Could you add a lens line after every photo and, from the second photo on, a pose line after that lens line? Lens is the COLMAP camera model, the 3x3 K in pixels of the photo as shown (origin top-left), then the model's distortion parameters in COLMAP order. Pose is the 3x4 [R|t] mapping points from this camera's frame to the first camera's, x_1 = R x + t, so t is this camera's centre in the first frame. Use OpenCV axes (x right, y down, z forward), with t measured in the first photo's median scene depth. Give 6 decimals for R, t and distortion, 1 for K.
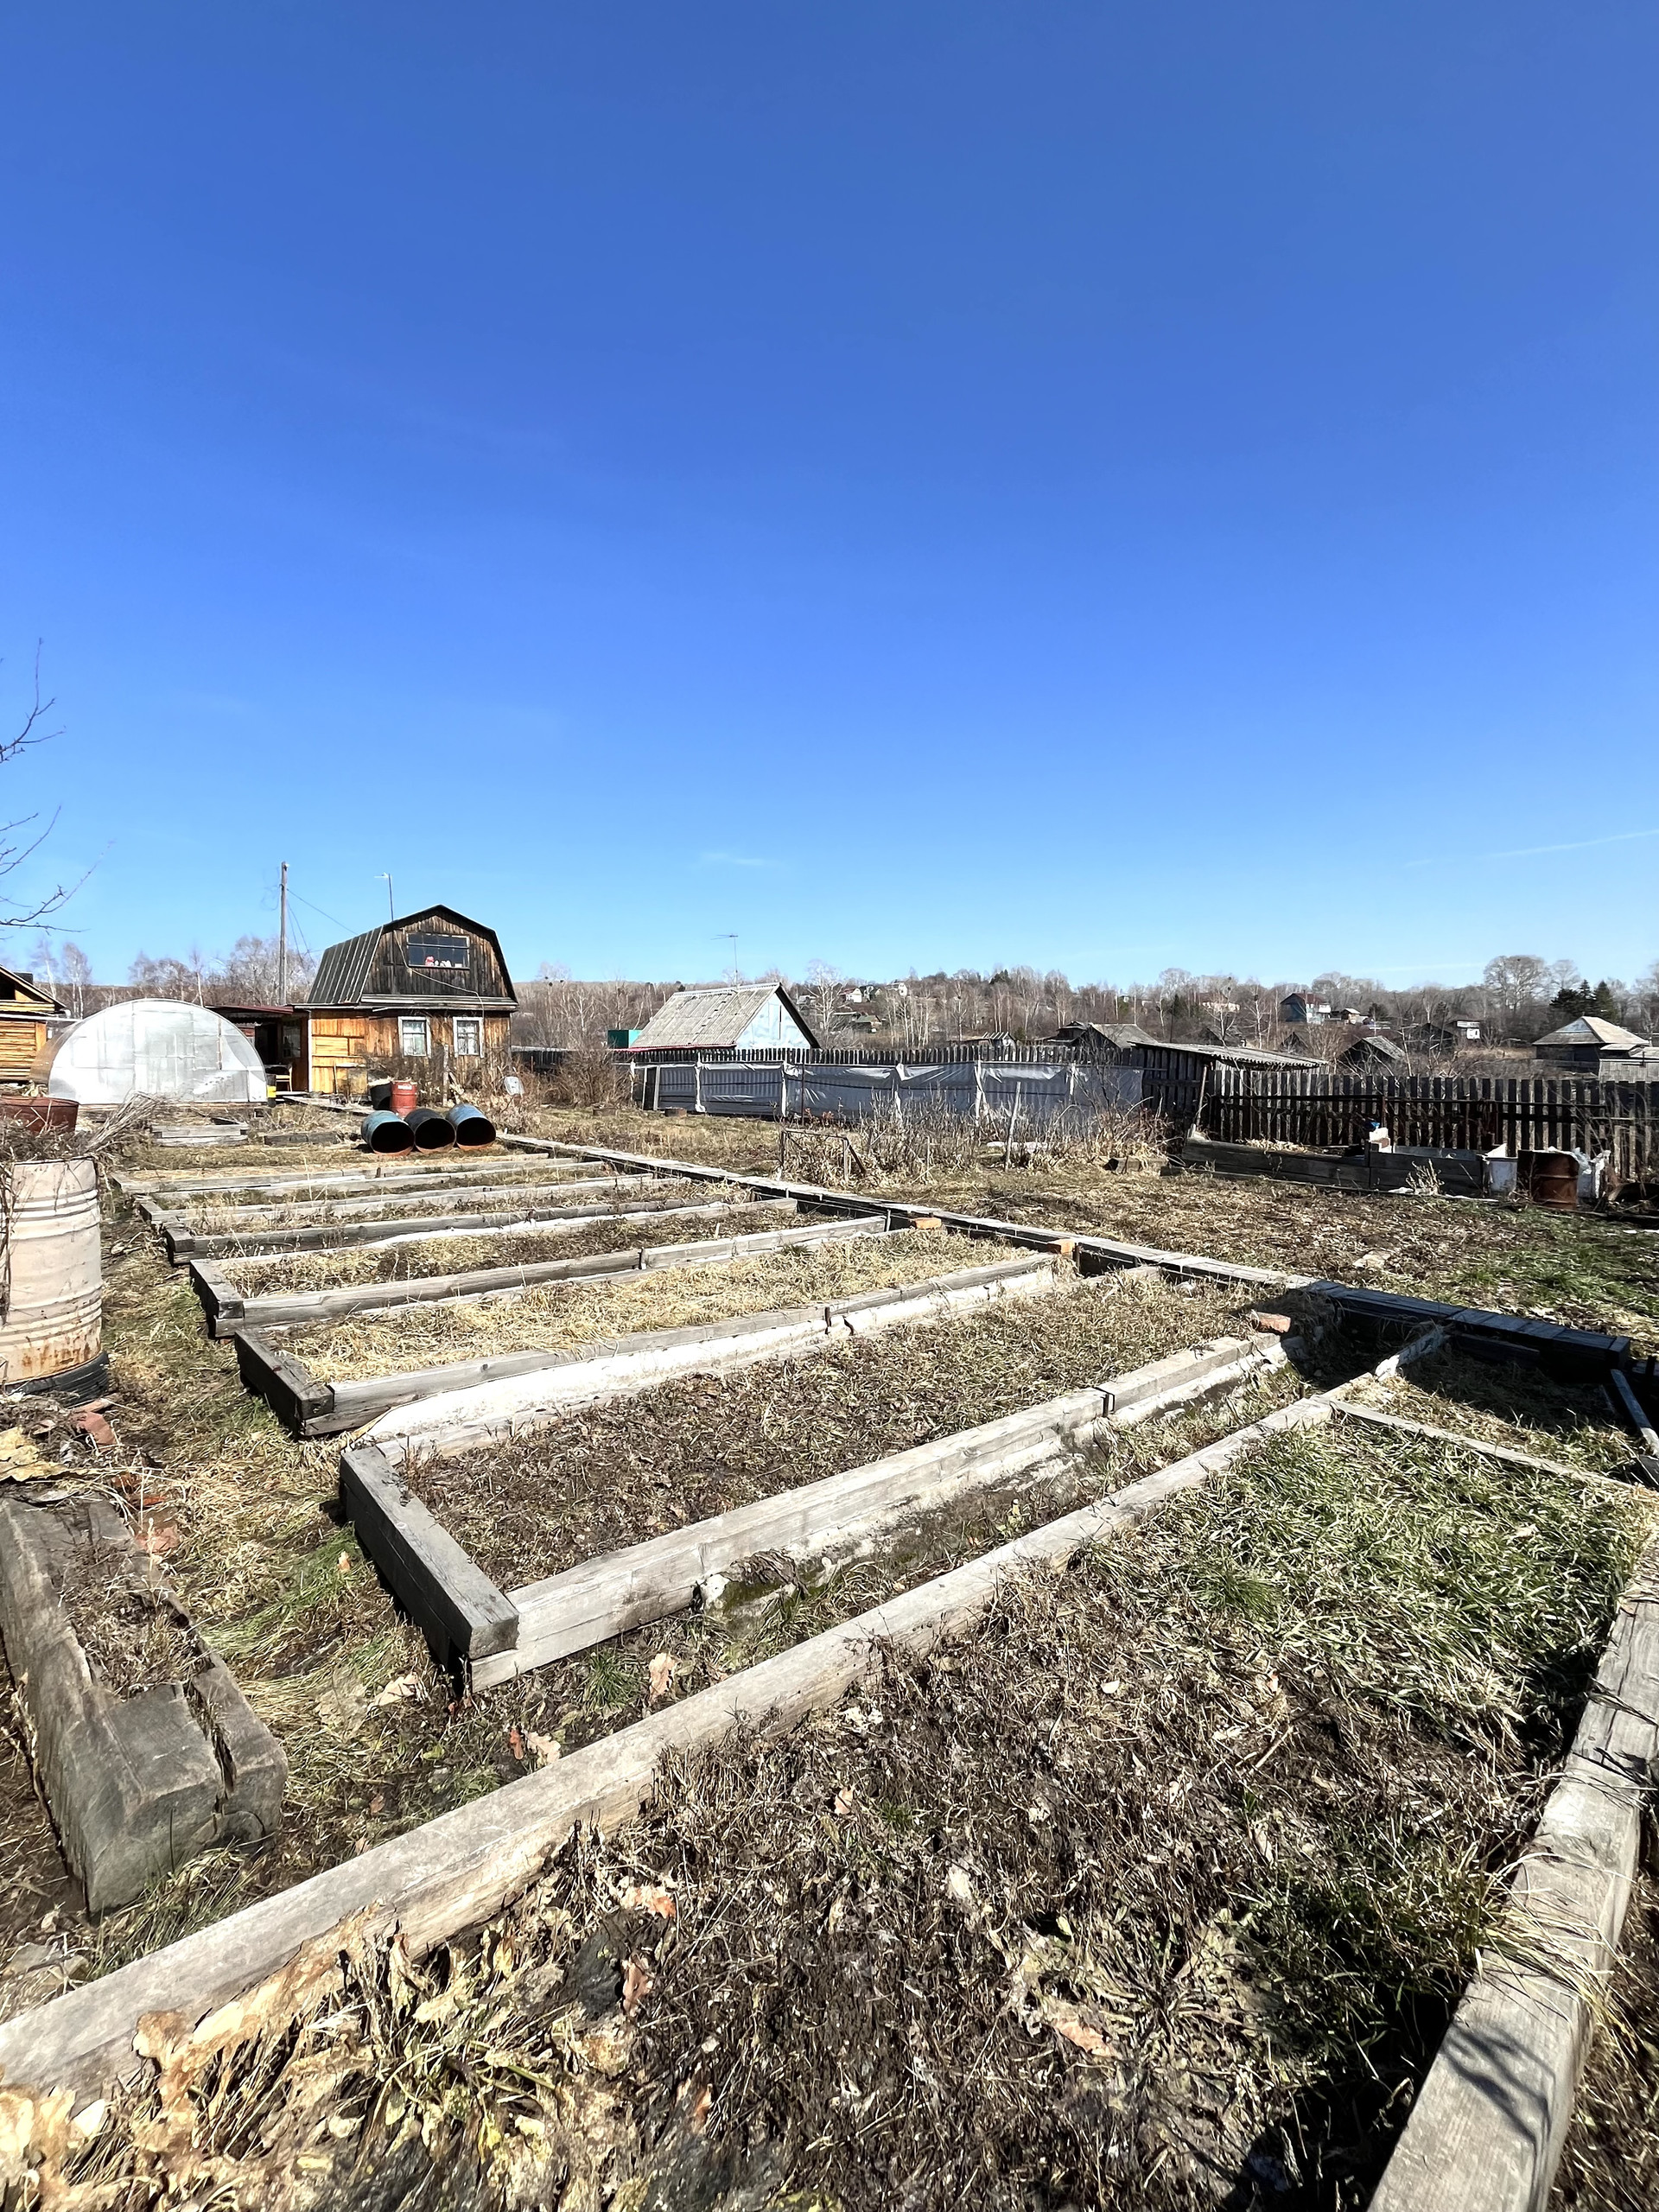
lens RADIAL K [[892.2, 0, 823.4], [0, 892.2, 1099.6], [0, 0, 1]] dist [-0.005526, -0.000117]
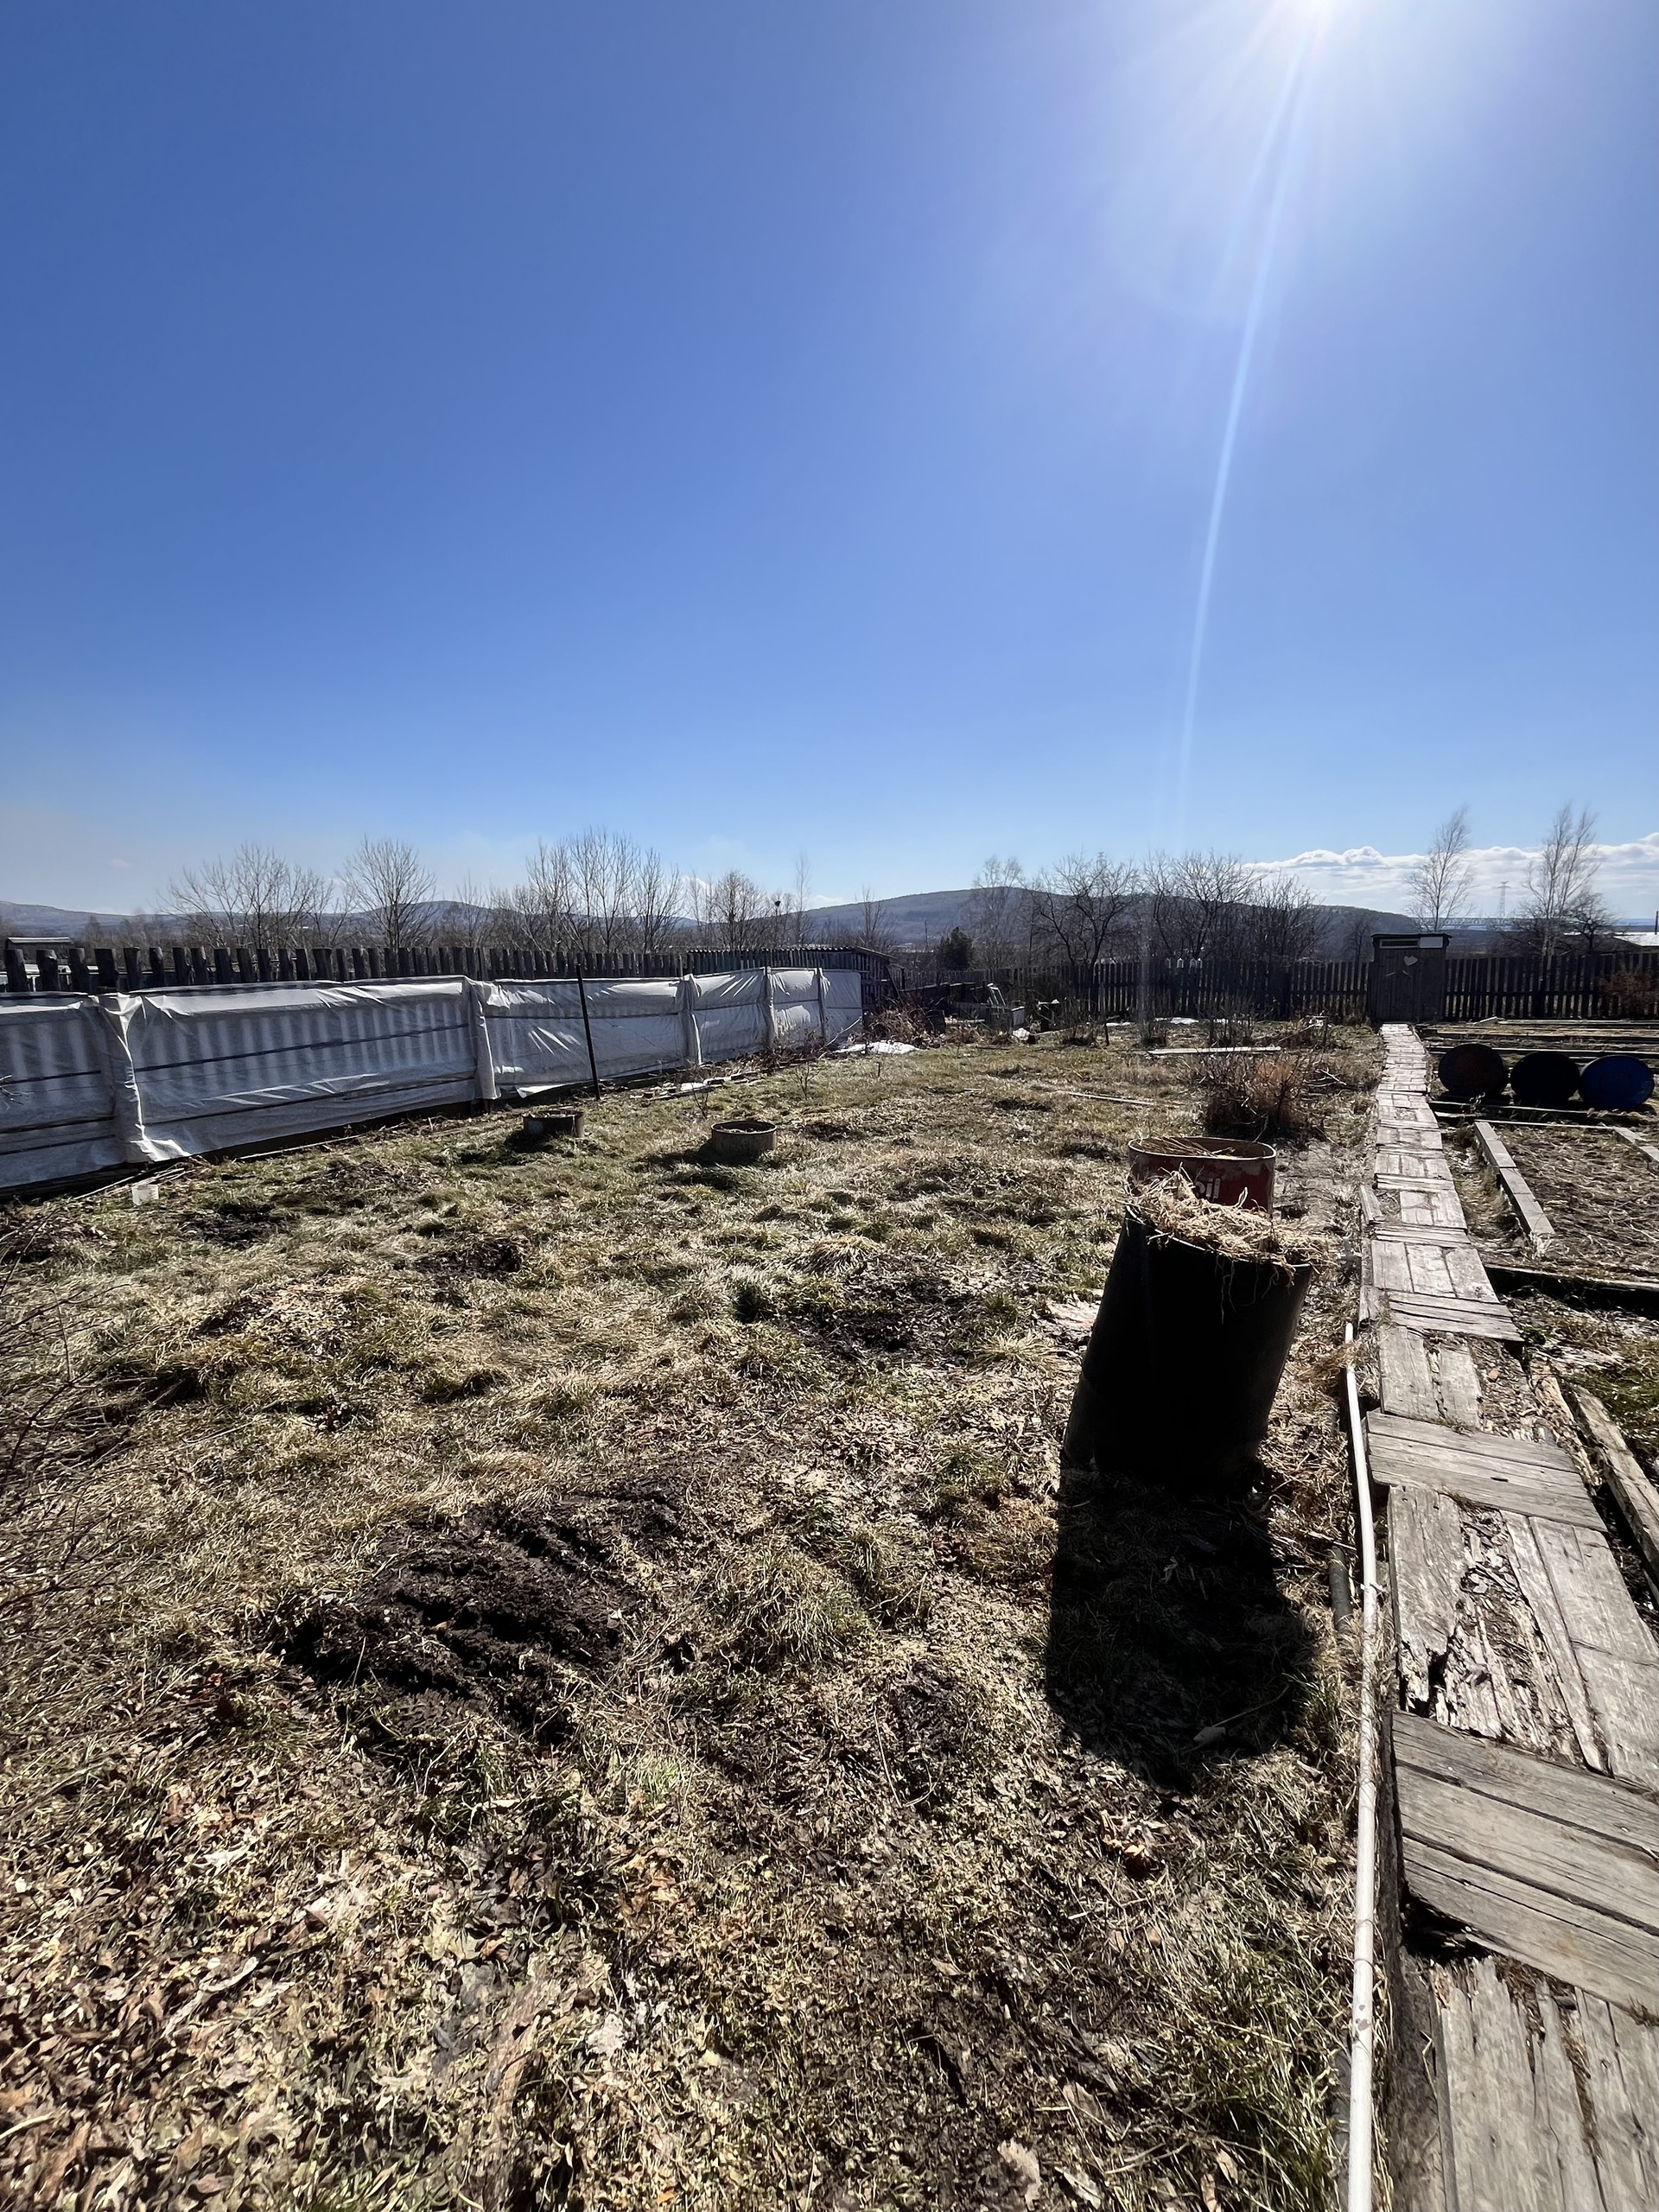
lens RADIAL K [[892.2, 0, 823.4], [0, 892.2, 1099.6], [0, 0, 1]] dist [-0.005526, -0.000117]
pose [[-0.322574, -0.133919, 0.937023, -0.486035], [0.071698, 0.983640, 0.165264, -0.039870], [-0.943825, 0.120493, -0.307695, 0.888593]]
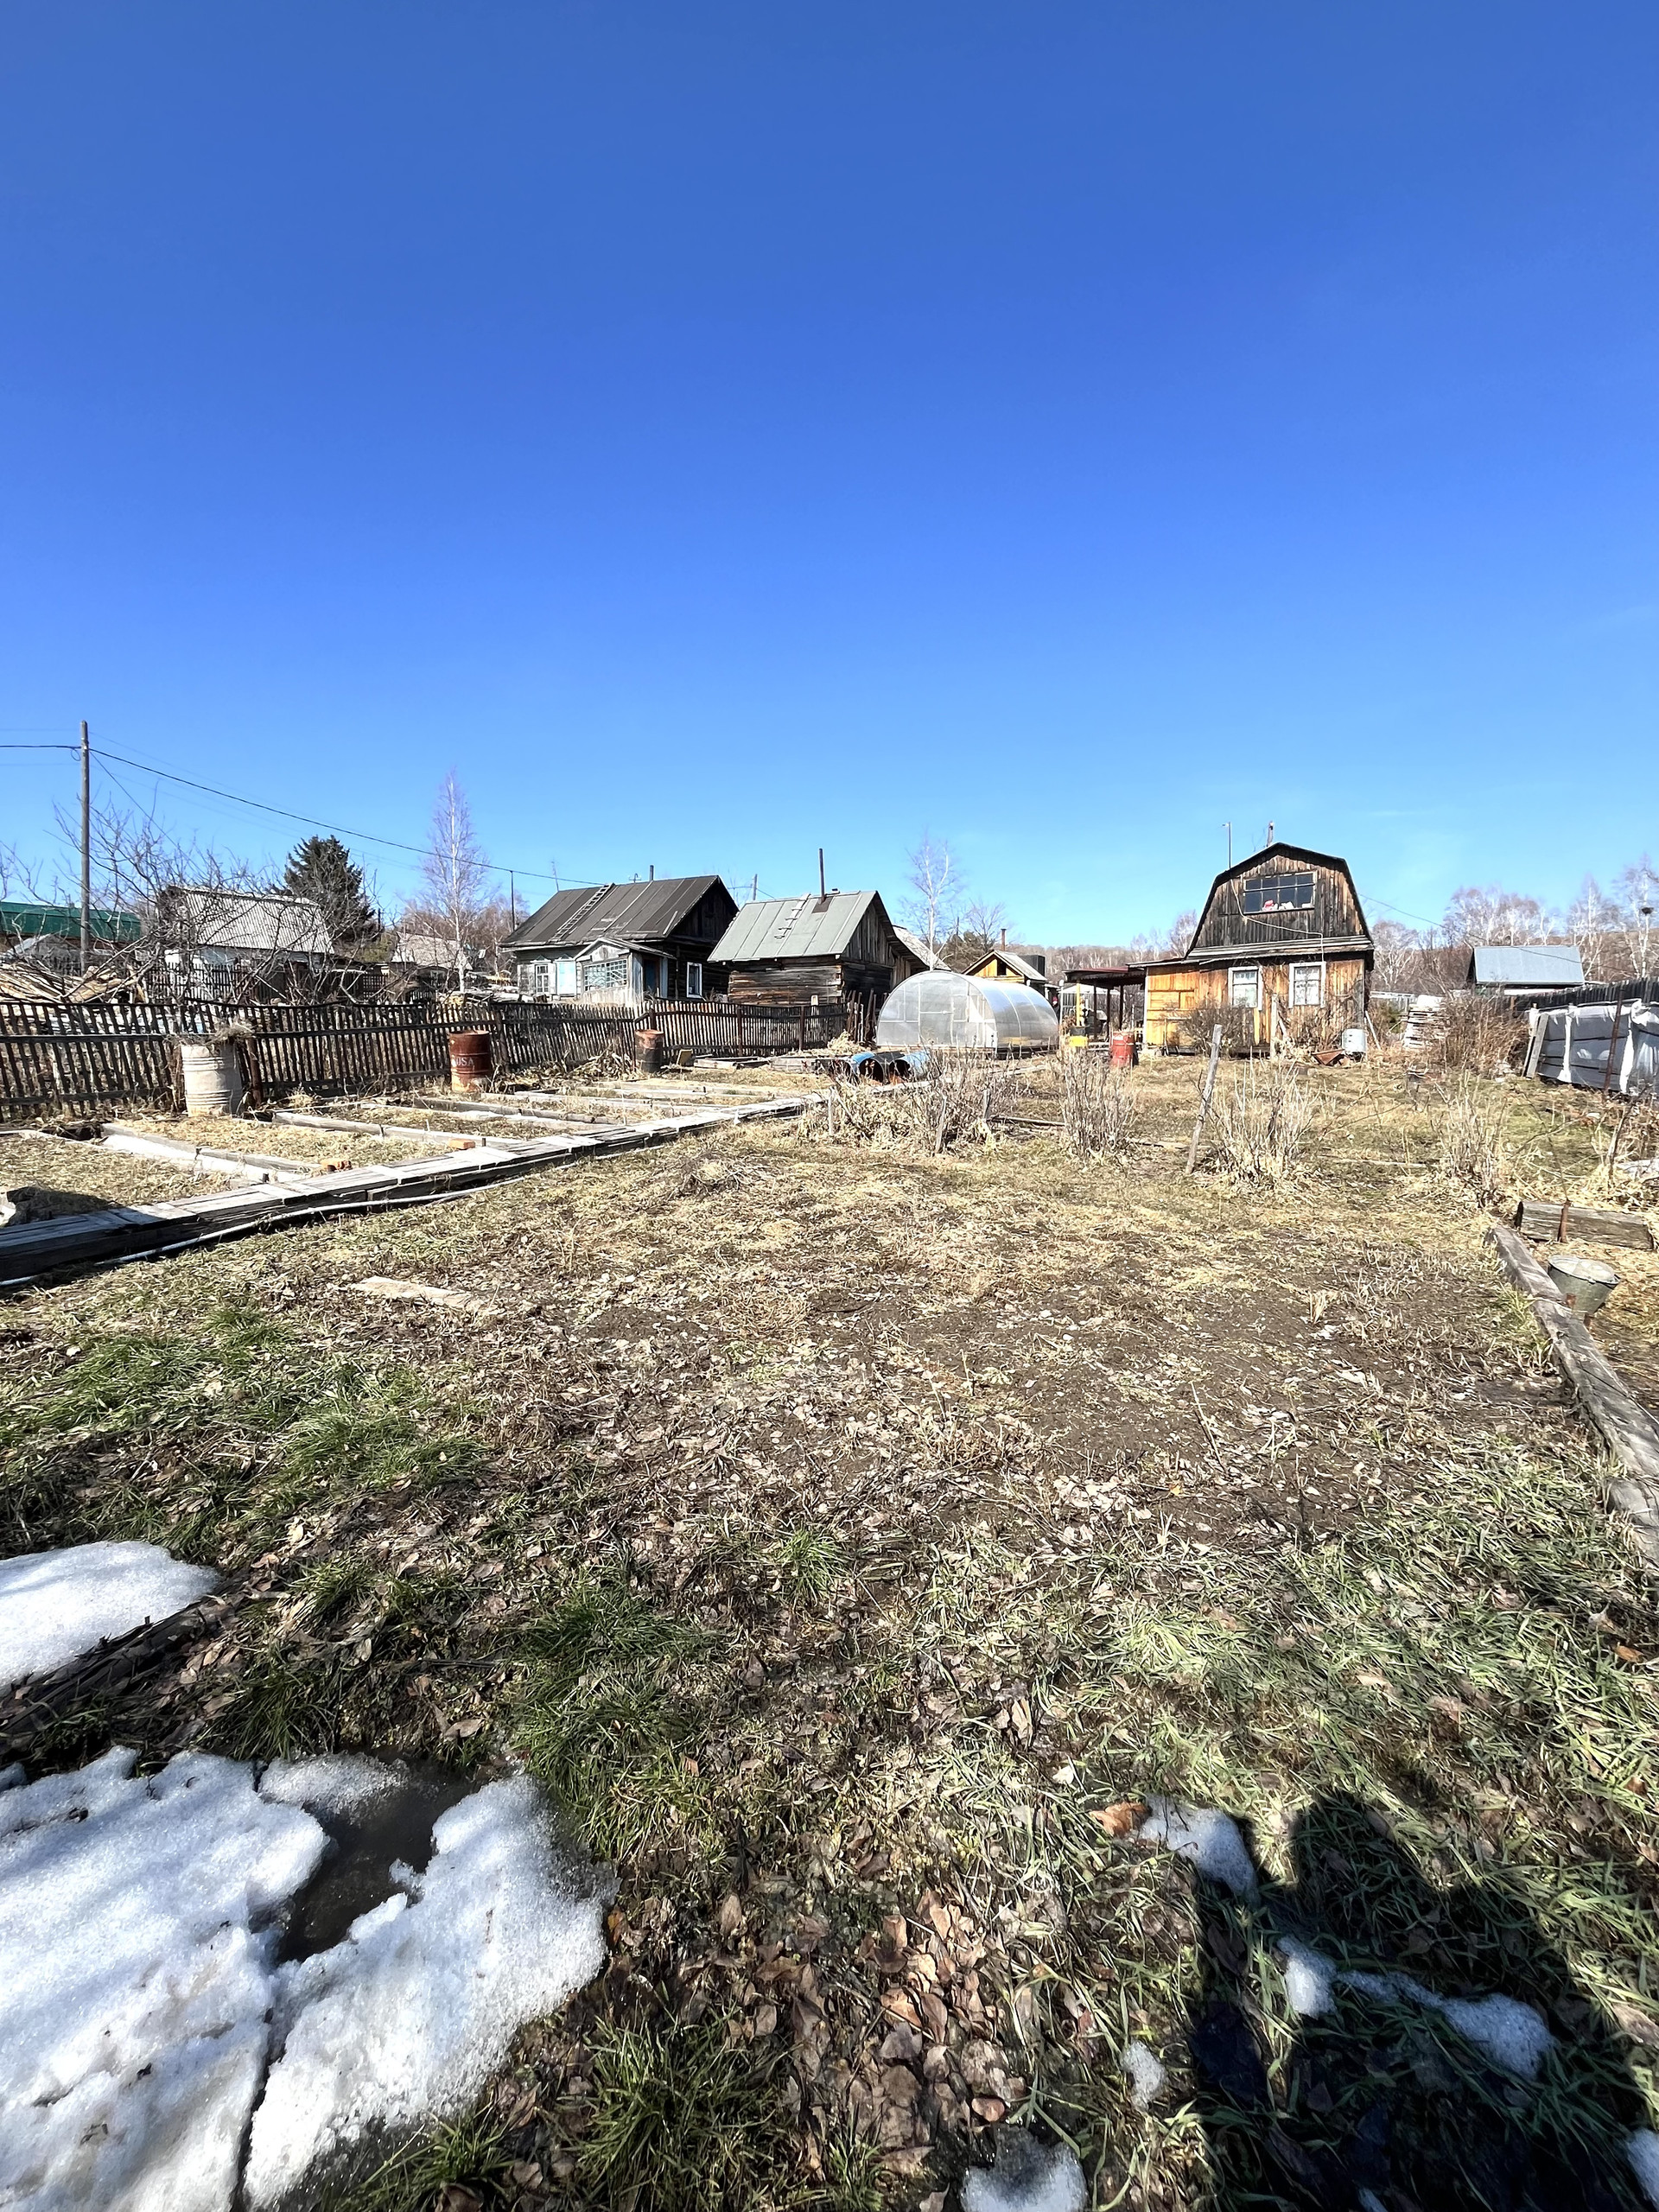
lens RADIAL K [[892.2, 0, 823.4], [0, 892.2, 1099.6], [0, 0, 1]] dist [-0.005526, -0.000117]
pose [[0.271491, 0.070325, -0.959868, 0.346488], [-0.027117, 0.997490, 0.065412, -0.000173], [0.962059, 0.008270, 0.272717, 0.294204]]
